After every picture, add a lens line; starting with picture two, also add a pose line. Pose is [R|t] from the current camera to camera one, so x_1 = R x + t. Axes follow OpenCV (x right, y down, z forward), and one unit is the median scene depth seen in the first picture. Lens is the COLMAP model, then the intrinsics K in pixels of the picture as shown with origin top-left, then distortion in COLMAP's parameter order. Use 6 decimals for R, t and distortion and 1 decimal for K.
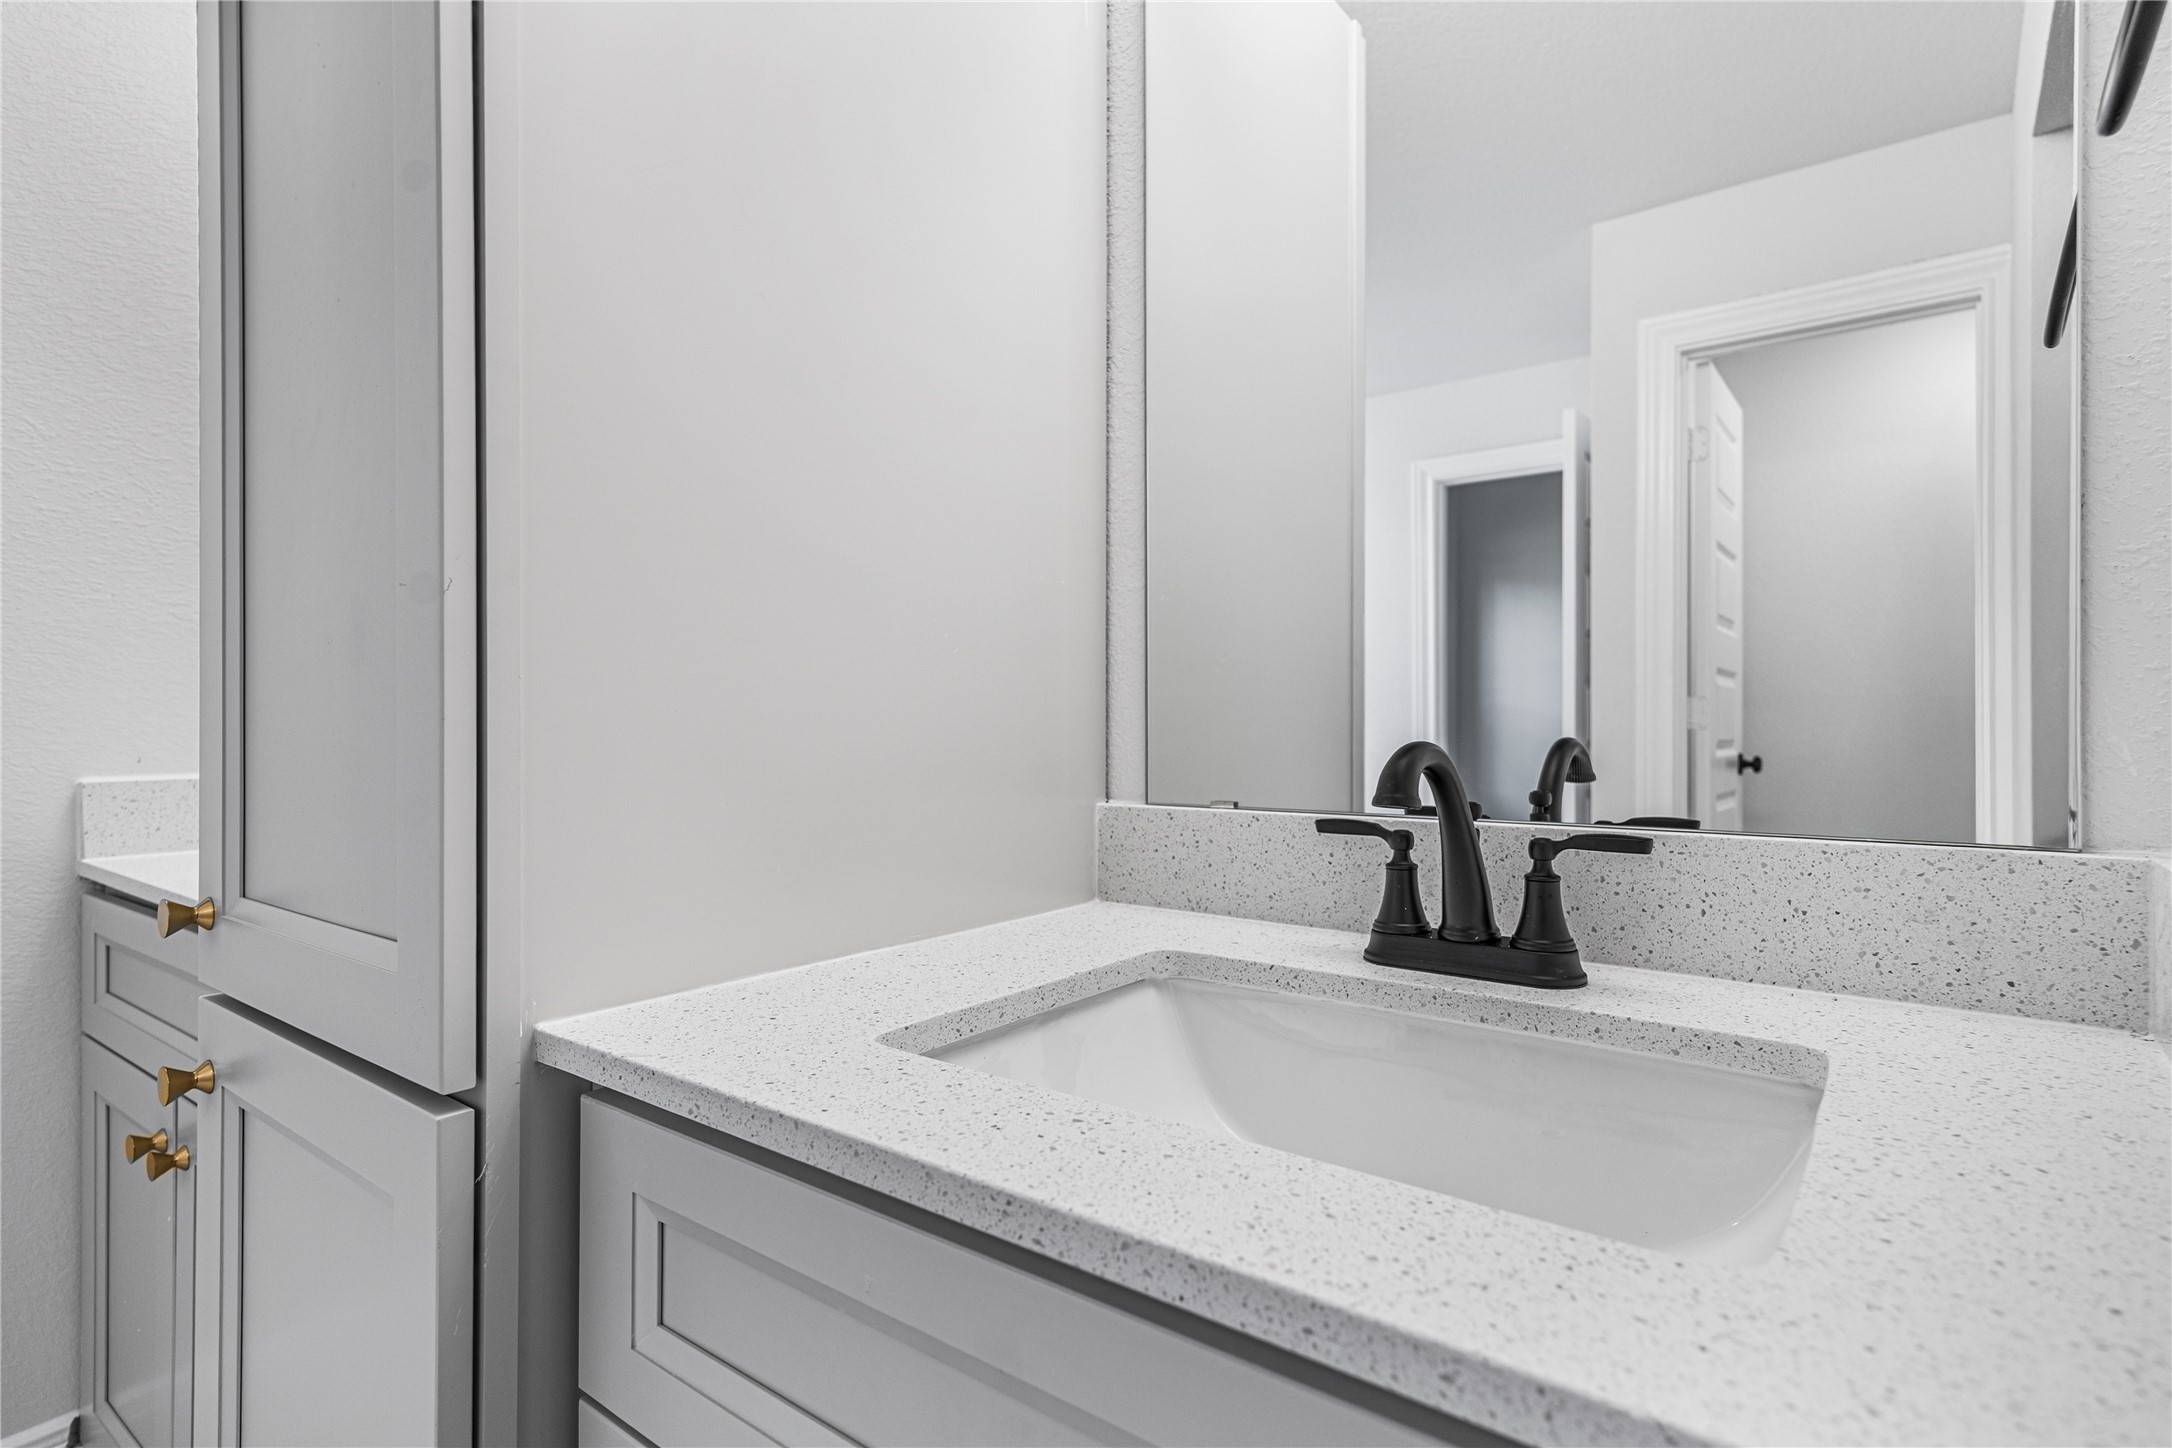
lens RADIAL K [[1081.8, 0, 1090.7], [0, 1081.8, 717.3], [0, 0, 1]] dist [0.016001, 0.000534]
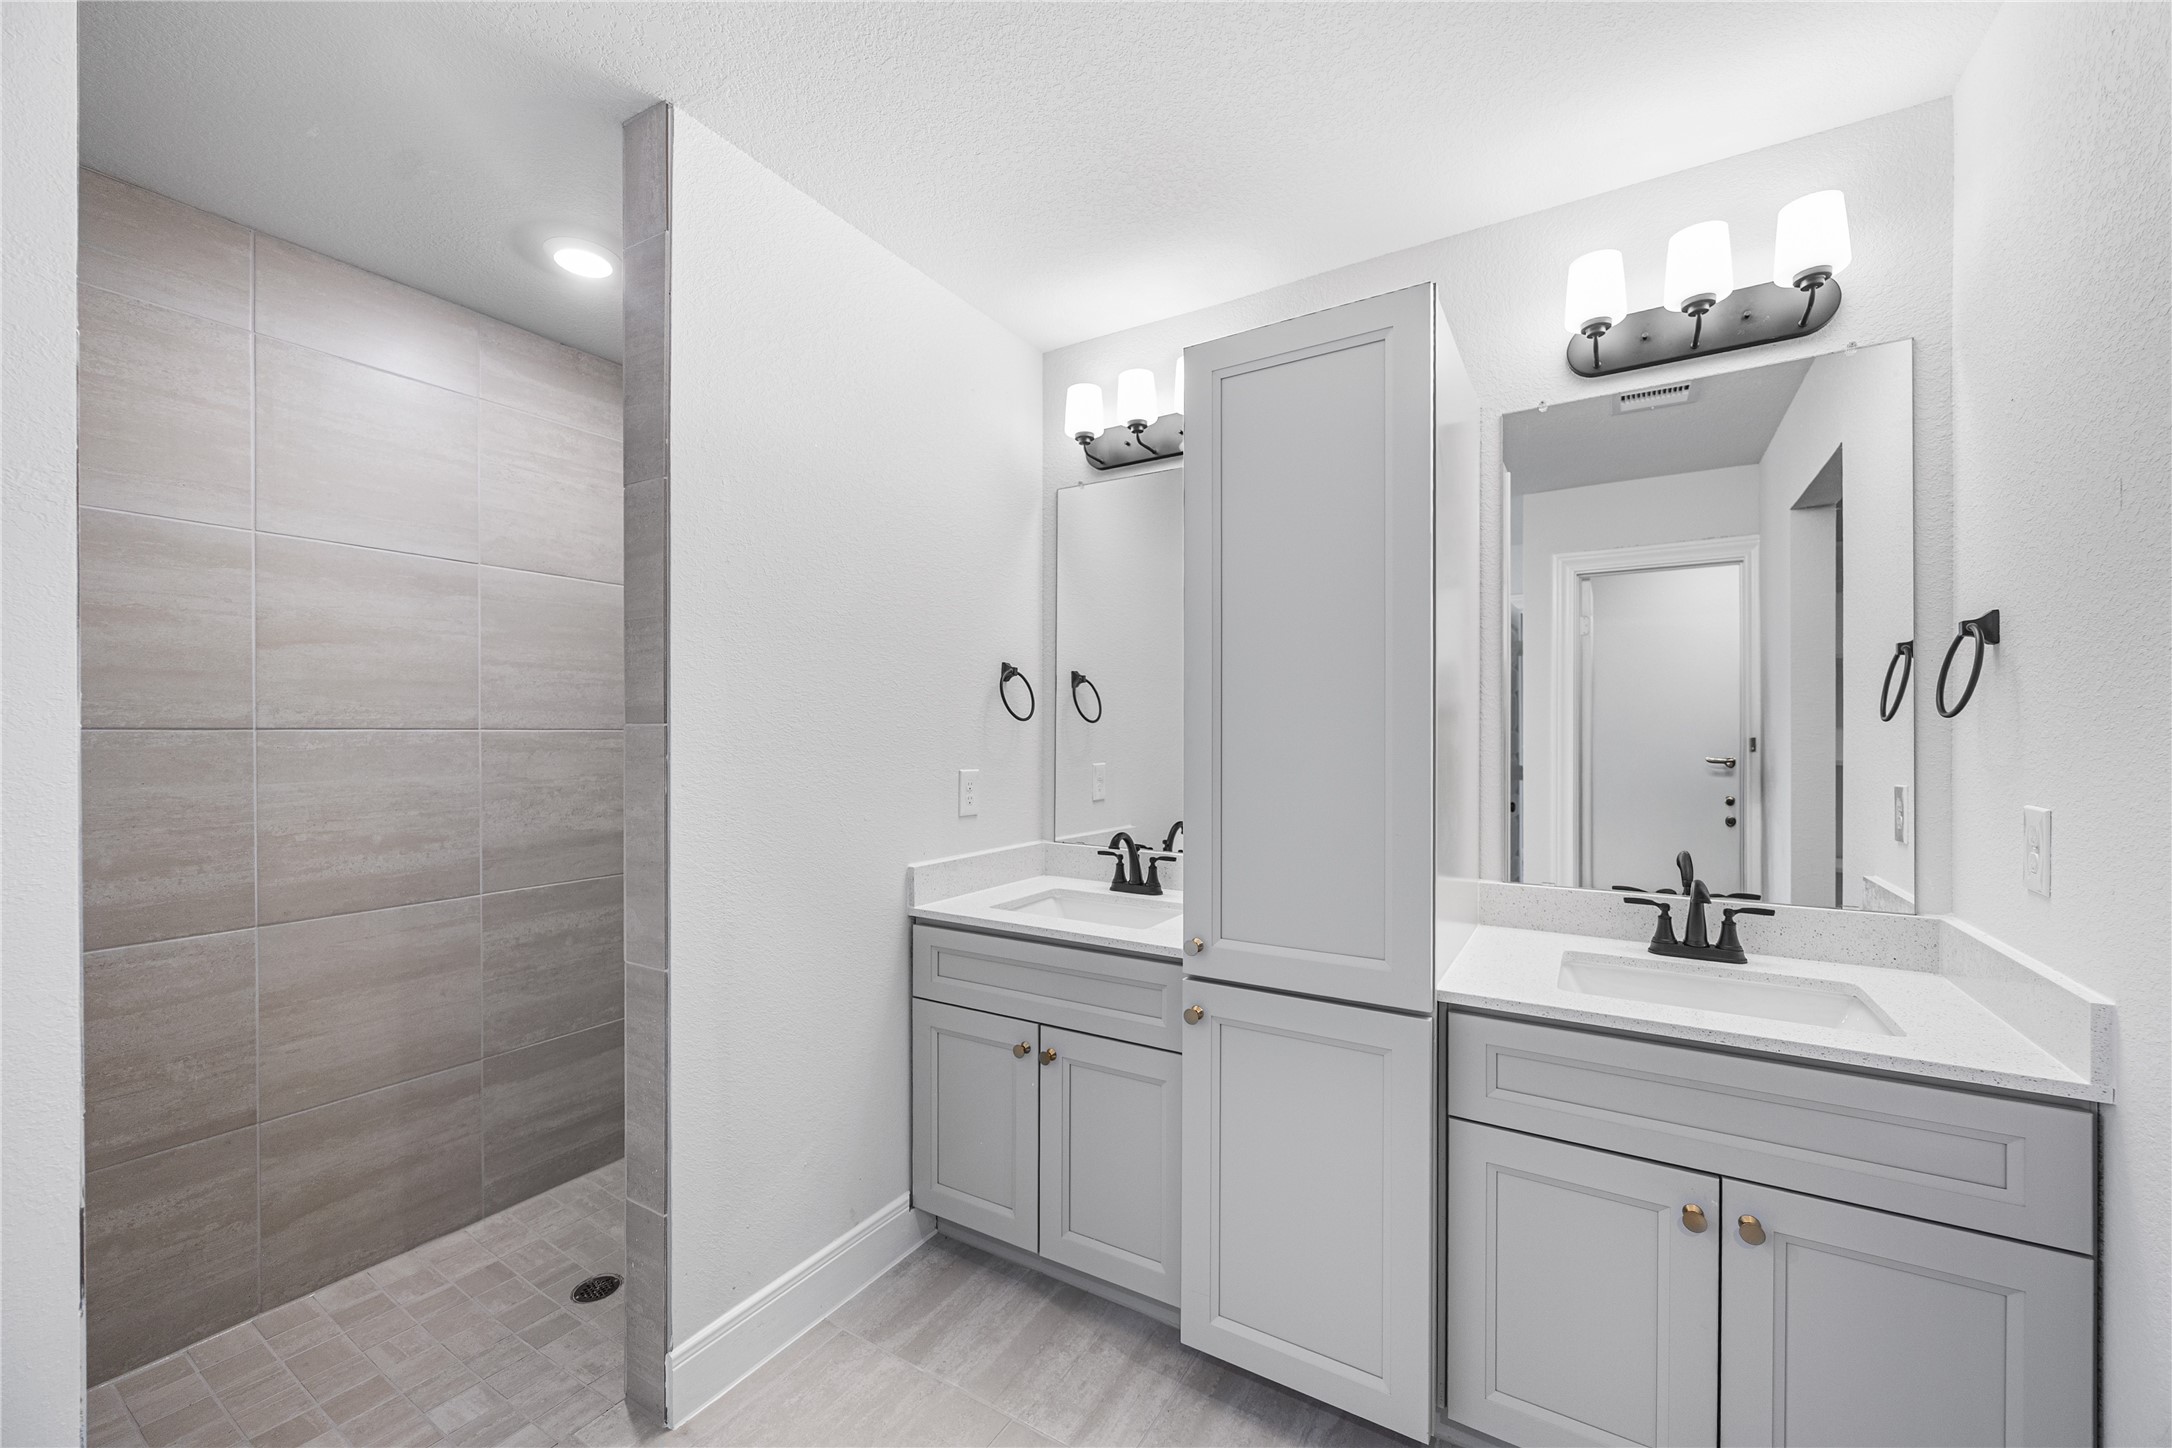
lens RADIAL K [[846.4, 0, 1079.4], [0, 846.4, 737.6], [0, 0, 1]] dist [0.000134, -0.000008]
pose [[0.994967, 0.002293, 0.100177, -1.389029], [-0.002643, 0.999991, 0.003356, -0.313619], [-0.100168, -0.003604, 0.994964, -0.930139]]
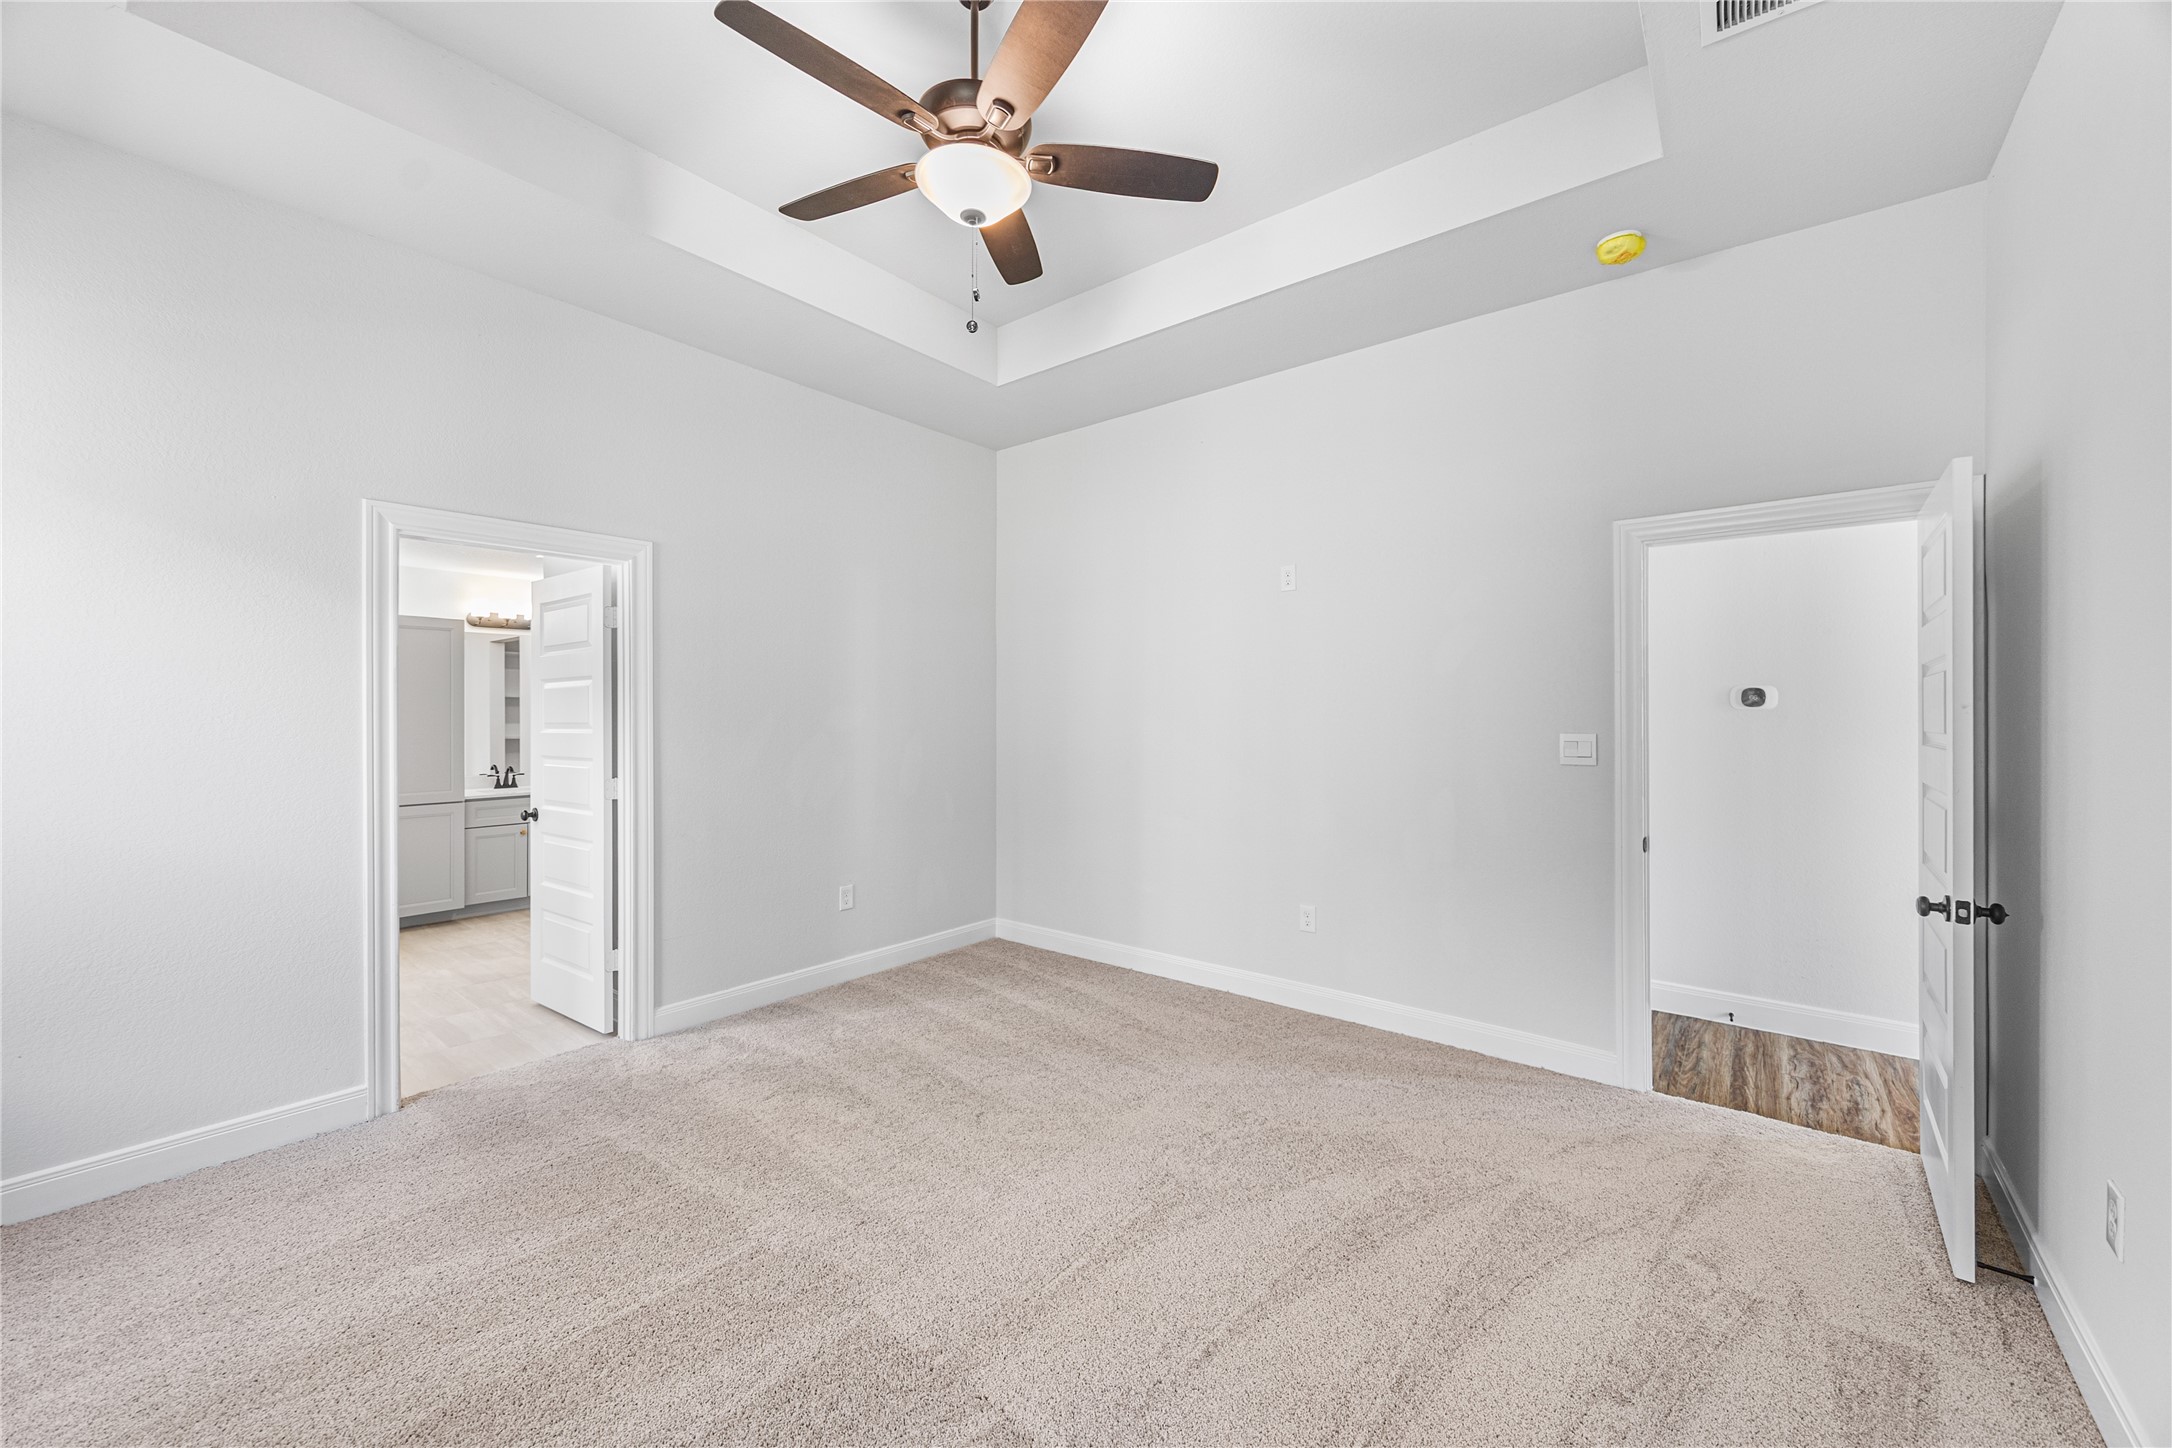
lens RADIAL K [[843.9, 0, 1080.6], [0, 843.9, 716.9], [0, 0, 1]] dist [0.000131, 0.000351]
pose [[0.034378, -0.009220, 0.999366, -7.566413], [-0.008331, 0.999920, 0.009511, -0.570097], [-0.999374, -0.008653, 0.034299, -4.786799]]
